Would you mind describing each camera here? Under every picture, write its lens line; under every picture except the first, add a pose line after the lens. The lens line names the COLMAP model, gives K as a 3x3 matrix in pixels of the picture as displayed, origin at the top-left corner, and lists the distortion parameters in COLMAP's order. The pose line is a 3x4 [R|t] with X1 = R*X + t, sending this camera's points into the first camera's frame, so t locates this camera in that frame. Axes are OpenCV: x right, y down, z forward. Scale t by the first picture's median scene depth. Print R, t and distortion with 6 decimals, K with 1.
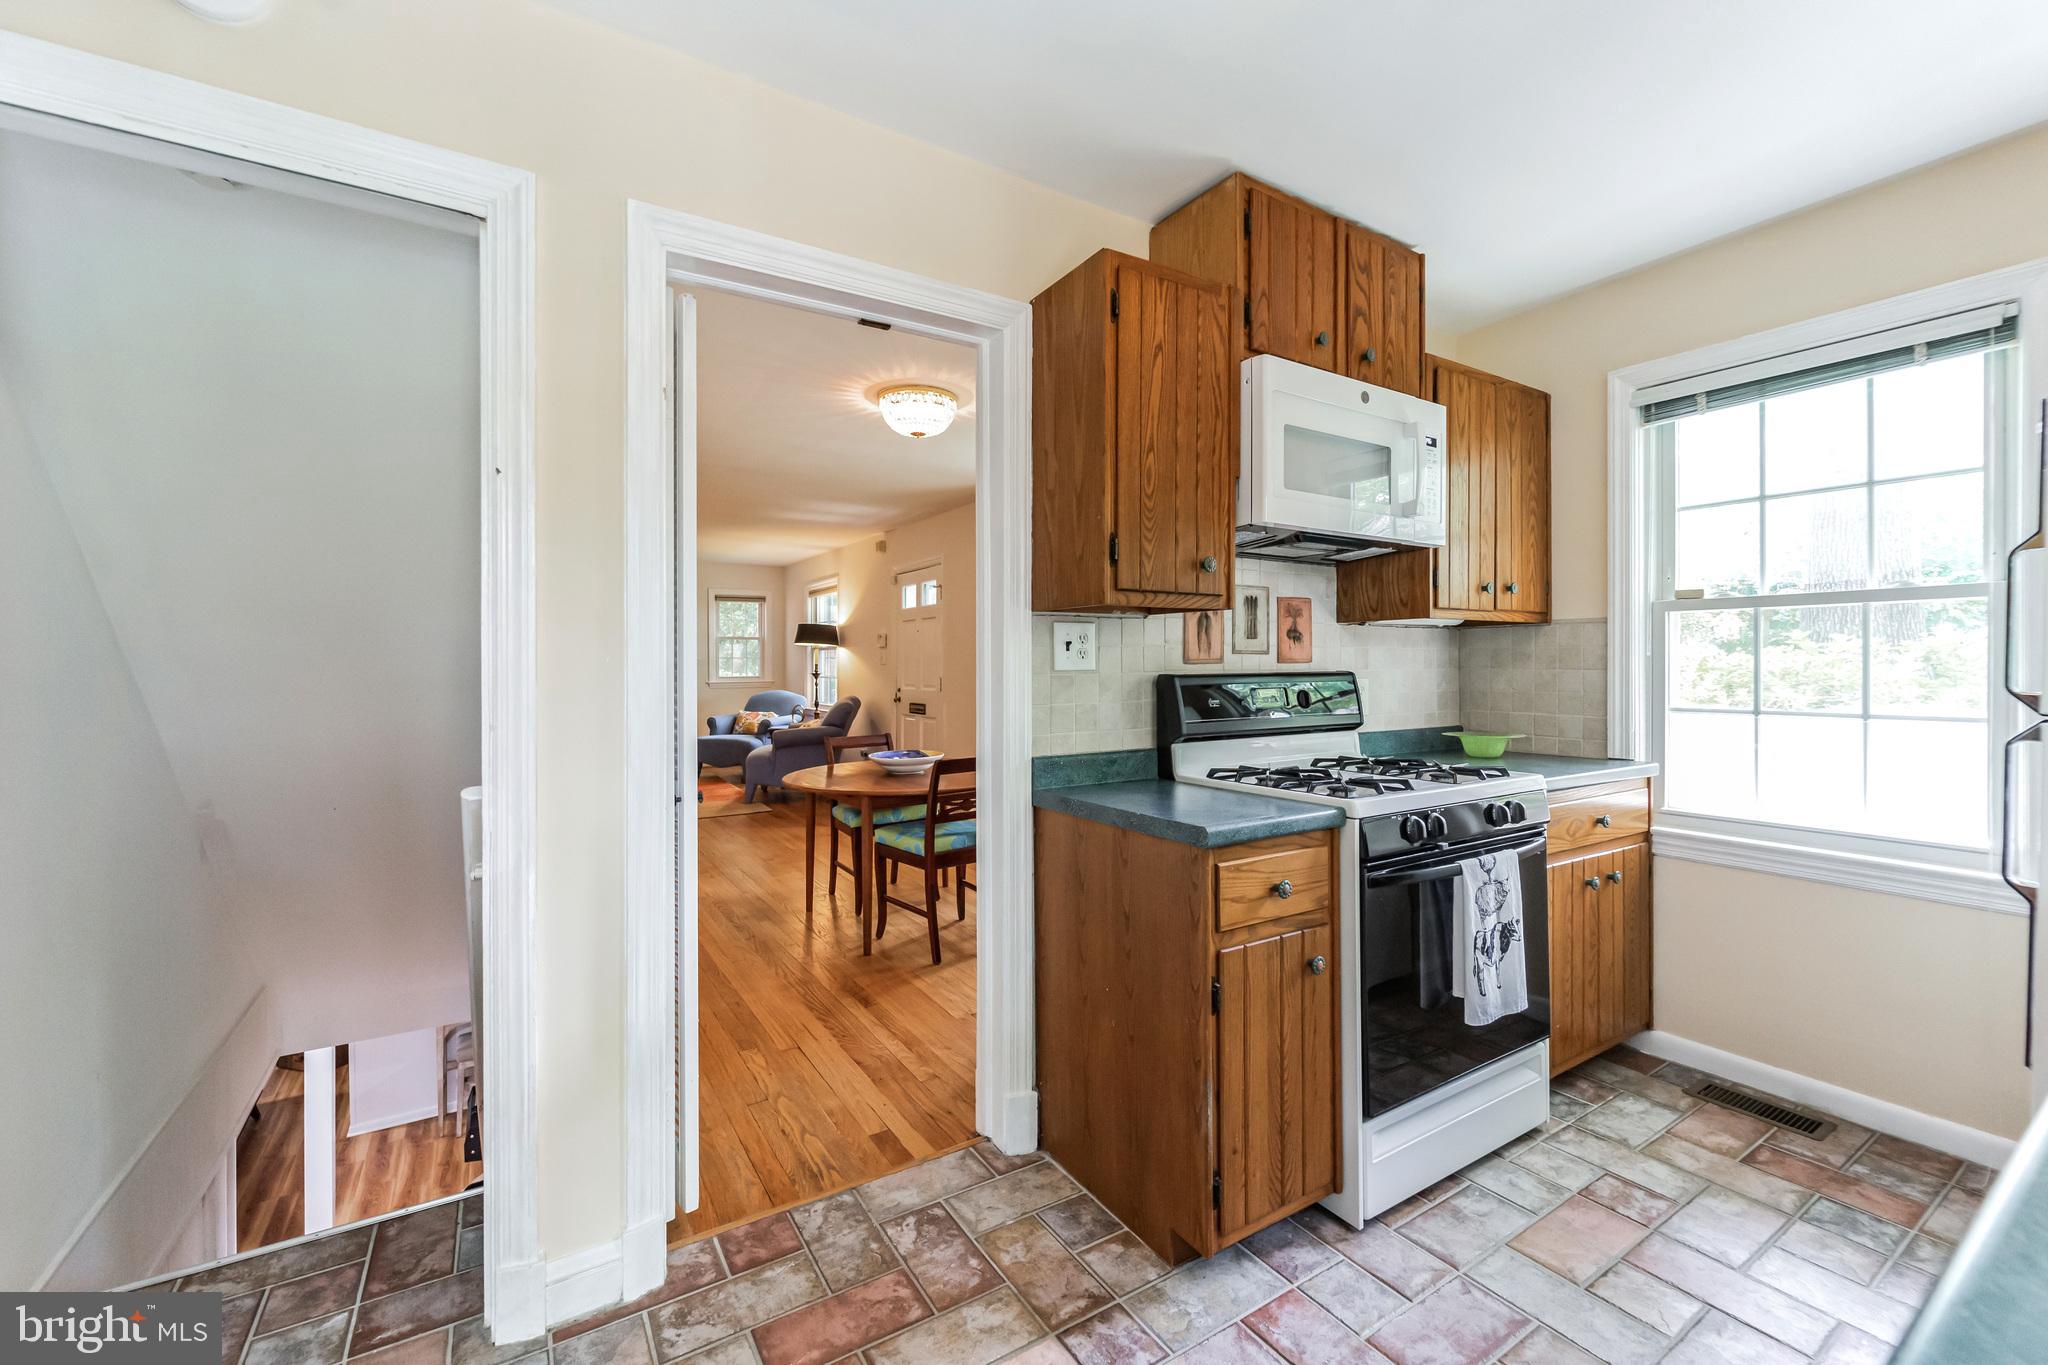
lens RADIAL K [[842.1, 0, 1023.5], [0, 842.1, 673.4], [0, 0, 1]] dist [-0.001335, -0.000257]
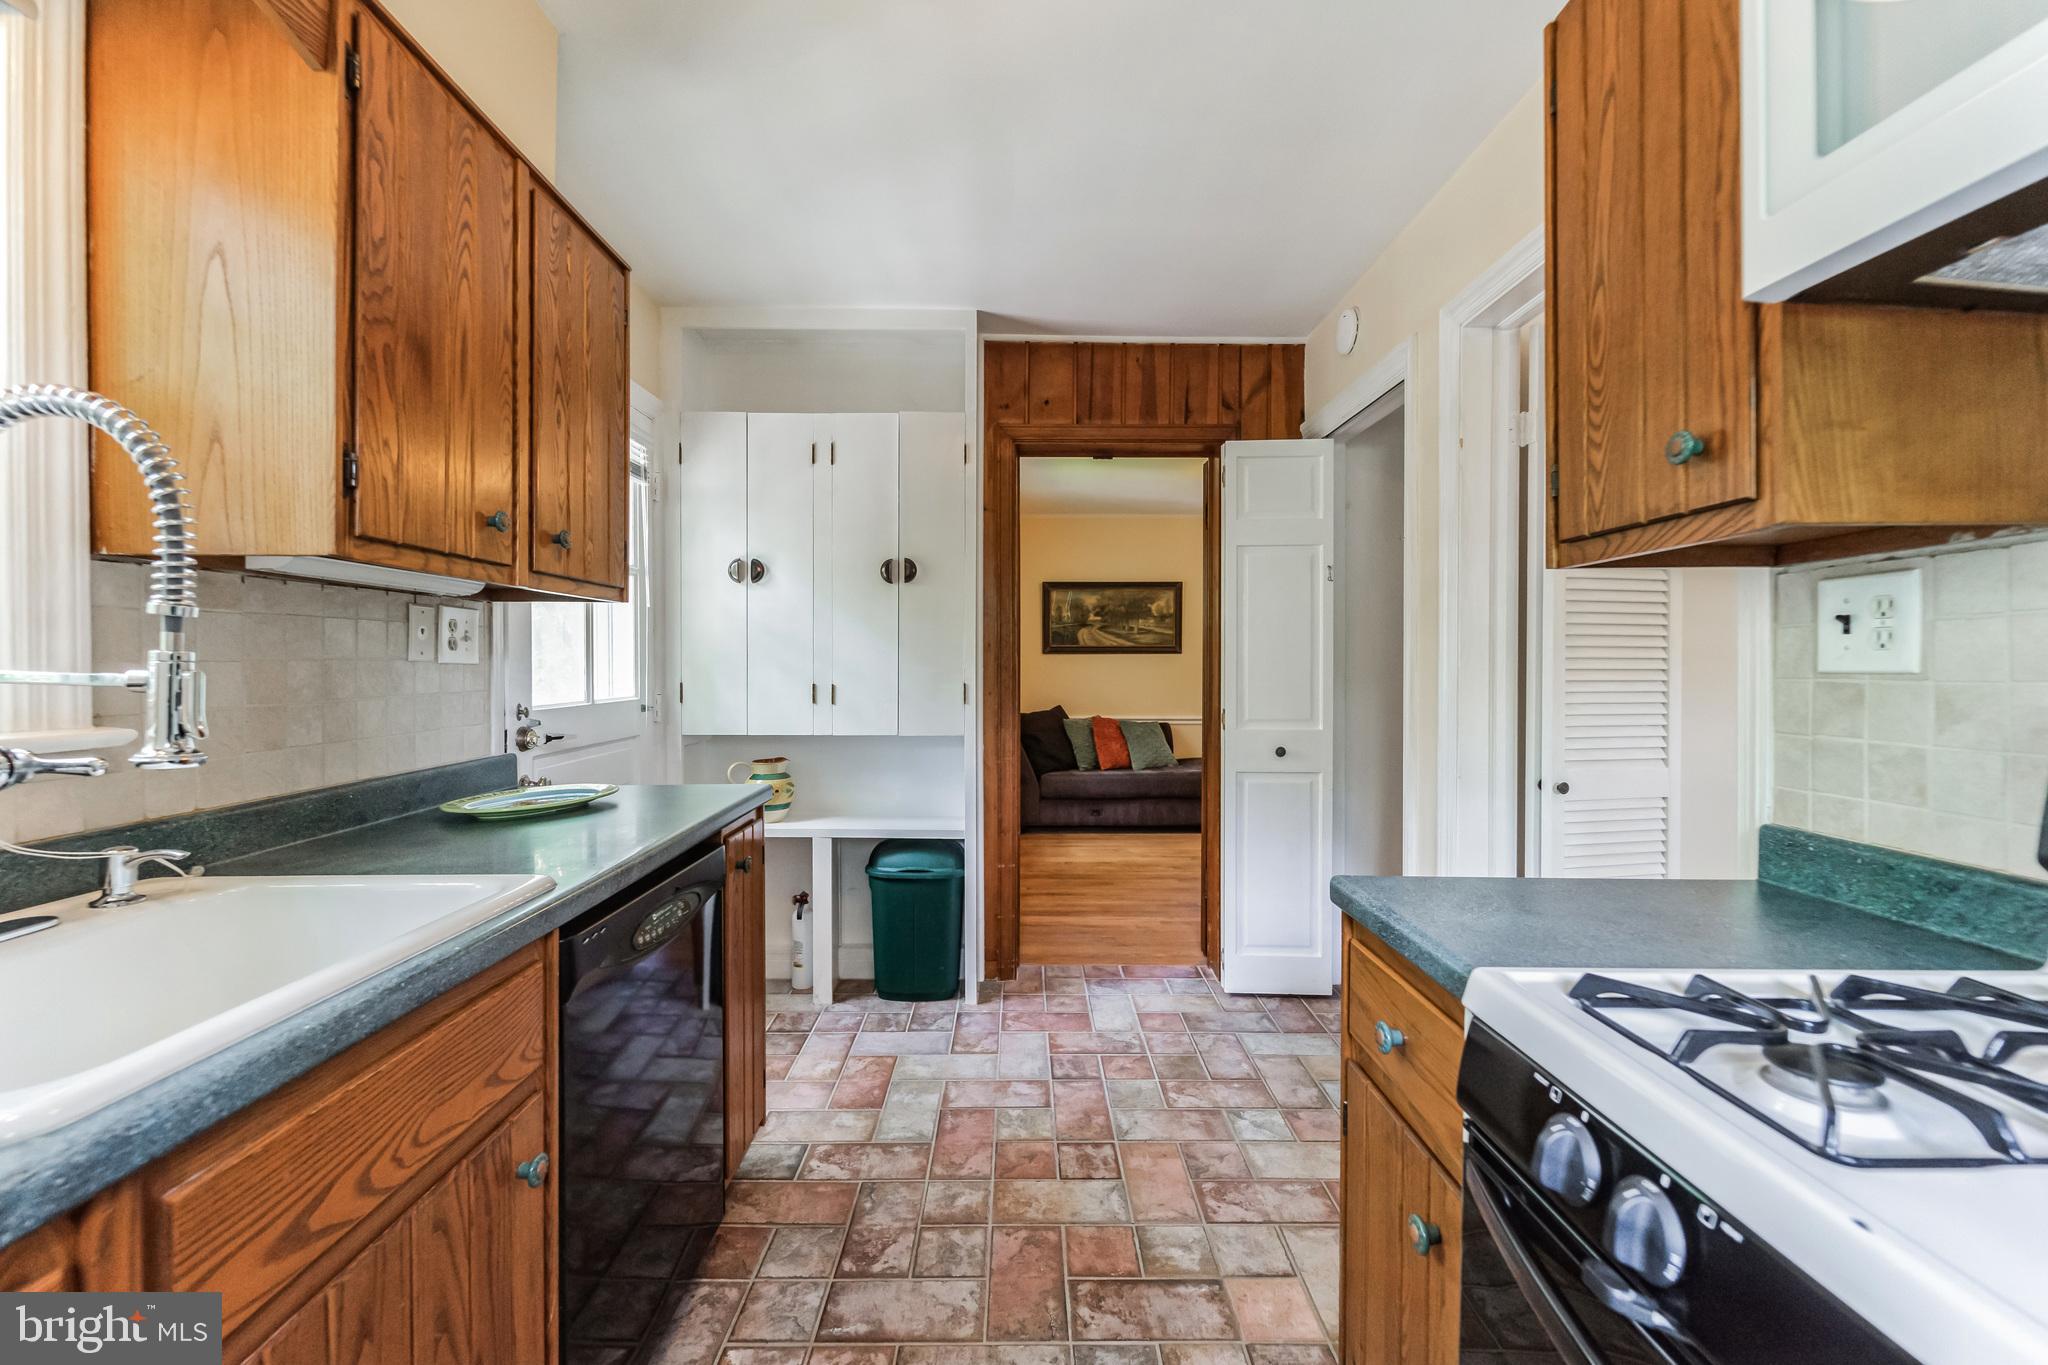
lens RADIAL K [[842.1, 0, 1020.0], [0, 842.1, 662.3], [0, 0, 1]] dist [-0.001335, -0.000257]
pose [[-0.517999, 0.009151, -0.855332, 0.742360], [-0.001322, 0.999933, 0.011499, -0.014469], [0.855380, 0.007088, -0.517952, 0.845410]]
